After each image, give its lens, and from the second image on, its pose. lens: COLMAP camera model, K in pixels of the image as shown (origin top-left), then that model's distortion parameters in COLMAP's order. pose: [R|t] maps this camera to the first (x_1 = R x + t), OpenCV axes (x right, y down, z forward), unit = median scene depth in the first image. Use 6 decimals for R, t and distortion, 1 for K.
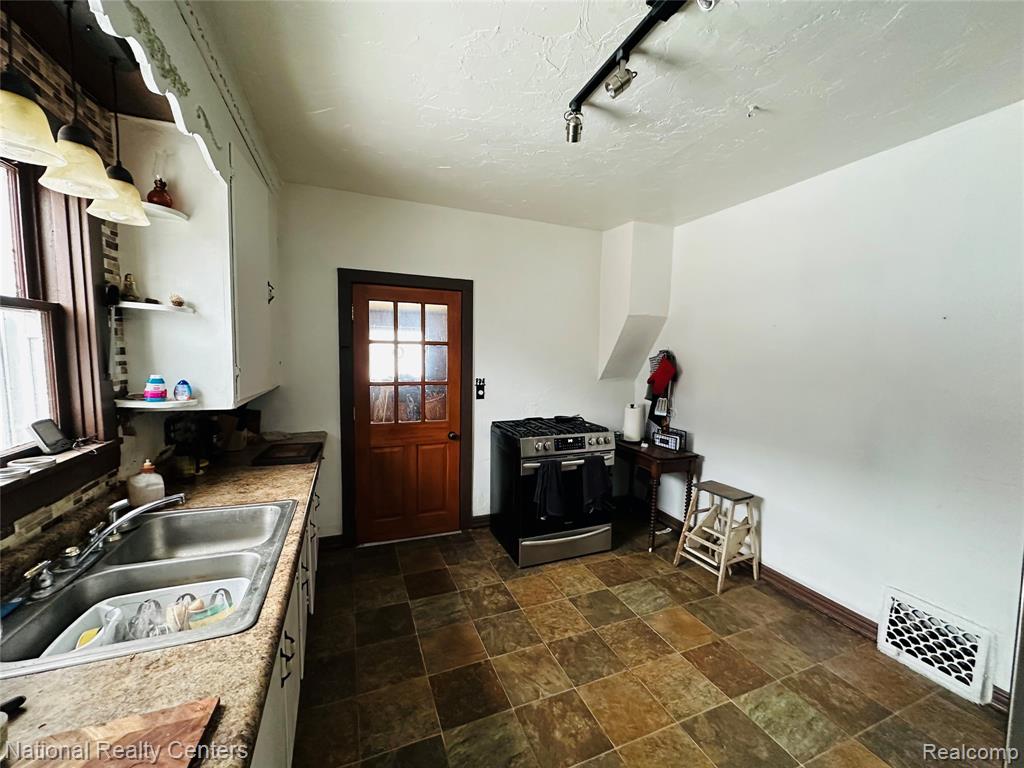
lens RADIAL K [[407.5, 0, 516.2], [0, 407.5, 385.7], [0, 0, 1]] dist [-0.002442, -0.000295]
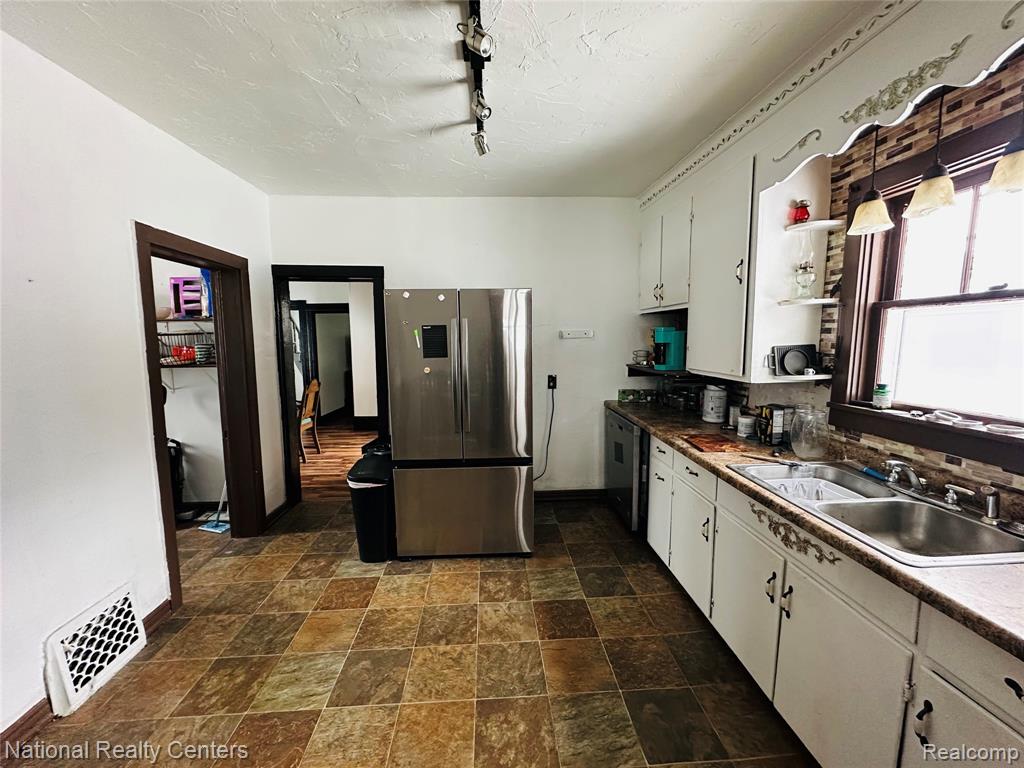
lens RADIAL K [[407.5, 0, 517.5], [0, 407.5, 386.4], [0, 0, 1]] dist [-0.002442, -0.000295]
pose [[-0.950165, -0.050147, 0.307688, -0.135619], [0.011522, 0.980655, 0.195407, -0.114162], [-0.311535, 0.189213, -0.931206, 1.641222]]
